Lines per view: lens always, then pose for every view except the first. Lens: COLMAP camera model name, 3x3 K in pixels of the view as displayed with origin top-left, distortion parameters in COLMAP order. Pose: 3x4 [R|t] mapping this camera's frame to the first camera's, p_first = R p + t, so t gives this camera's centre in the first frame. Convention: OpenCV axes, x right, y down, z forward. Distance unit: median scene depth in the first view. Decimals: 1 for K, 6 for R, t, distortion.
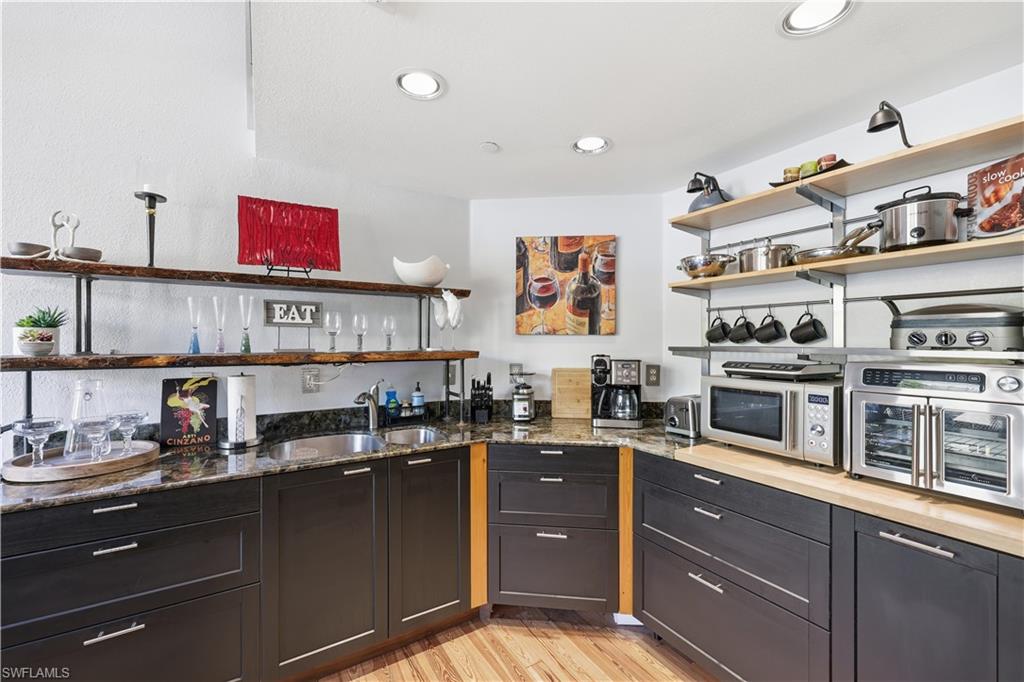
lens RADIAL K [[411.8, 0, 507.6], [0, 411.8, 340.6], [0, 0, 1]] dist [-0.001023, -0.000055]
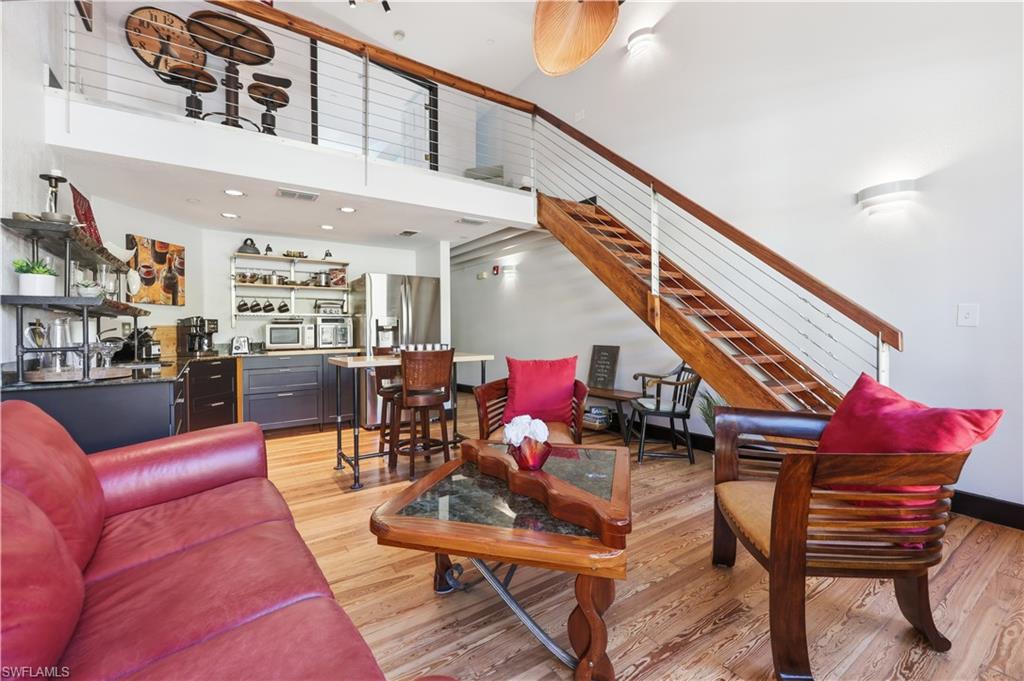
lens RADIAL K [[432.4, 0, 509.7], [0, 432.4, 332.4], [0, 0, 1]] dist [-0.001451, -0.000019]
pose [[-0.058885, -0.007978, 0.998233, -1.591071], [0.006462, 0.999944, 0.008373, 0.087991], [-0.998244, 0.006944, -0.058830, -0.231160]]
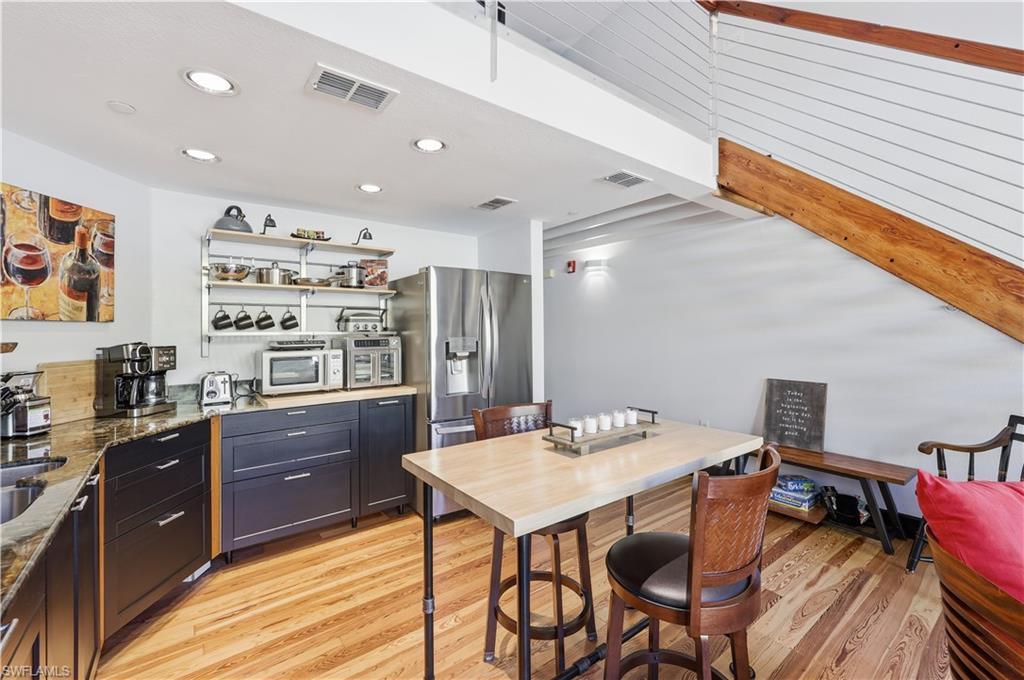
lens RADIAL K [[429.9, 0, 510.1], [0, 429.9, 326.2], [0, 0, 1]] dist [-0.000533, -0.000056]
pose [[-0.107697, 0.007611, 0.994155, -0.799396], [0.005573, 0.999960, -0.007052, 0.006969], [-0.994168, 0.004781, -0.107735, 0.211991]]
